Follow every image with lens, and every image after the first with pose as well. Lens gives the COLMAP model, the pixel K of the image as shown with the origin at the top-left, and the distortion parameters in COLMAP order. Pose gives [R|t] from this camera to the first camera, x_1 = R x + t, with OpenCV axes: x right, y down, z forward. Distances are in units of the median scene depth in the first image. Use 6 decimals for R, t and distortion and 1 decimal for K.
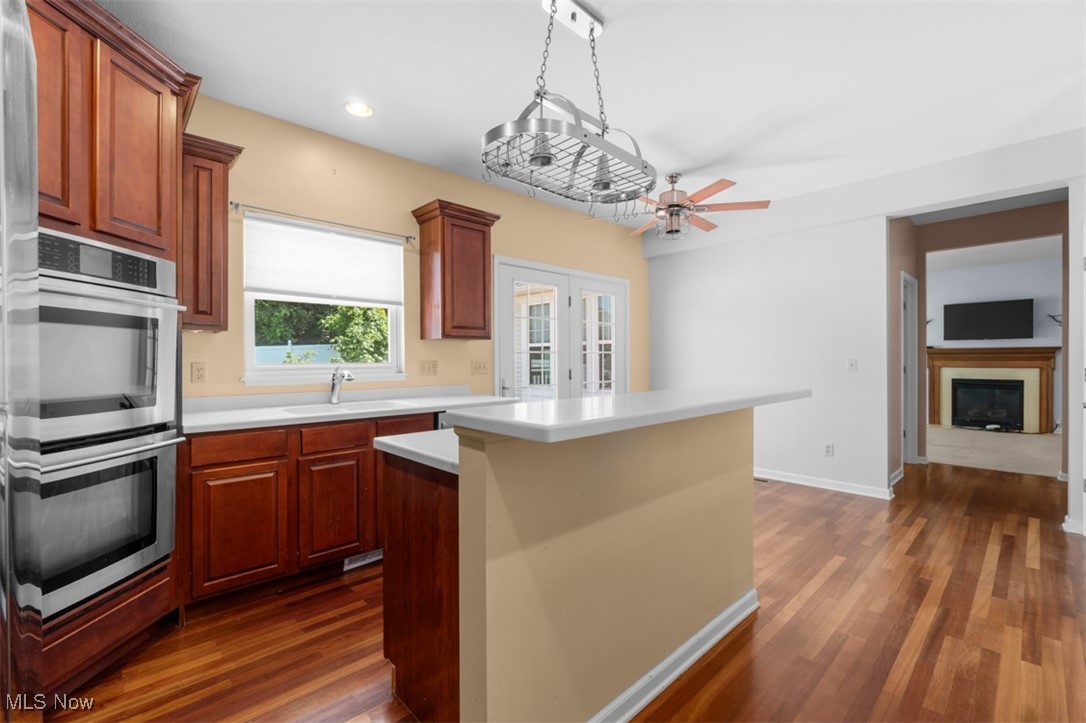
lens RADIAL K [[468.4, 0, 543.0], [0, 468.4, 361.5], [0, 0, 1]] dist [0.000158, -0.000060]
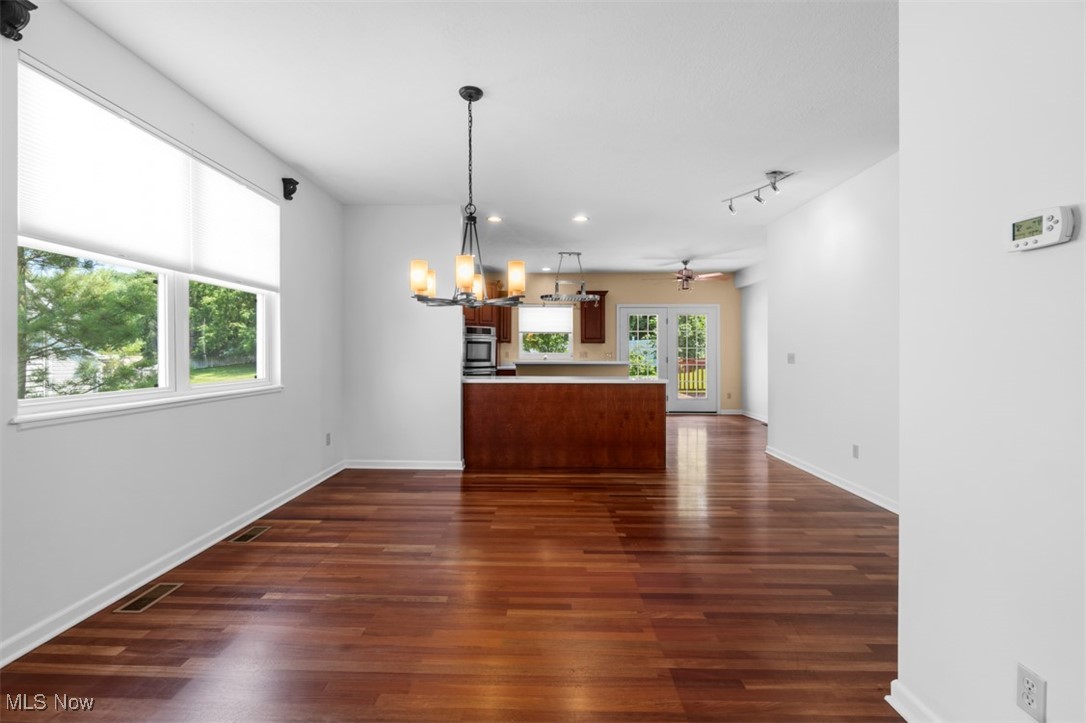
lens RADIAL K [[468.4, 0, 543.0], [0, 468.4, 361.5], [0, 0, 1]] dist [0.000158, -0.000060]
pose [[0.718237, 0.017761, -0.695572, 1.192984], [-0.009179, 0.999829, 0.016052, 0.008495], [0.695738, -0.005145, 0.718277, -0.835696]]
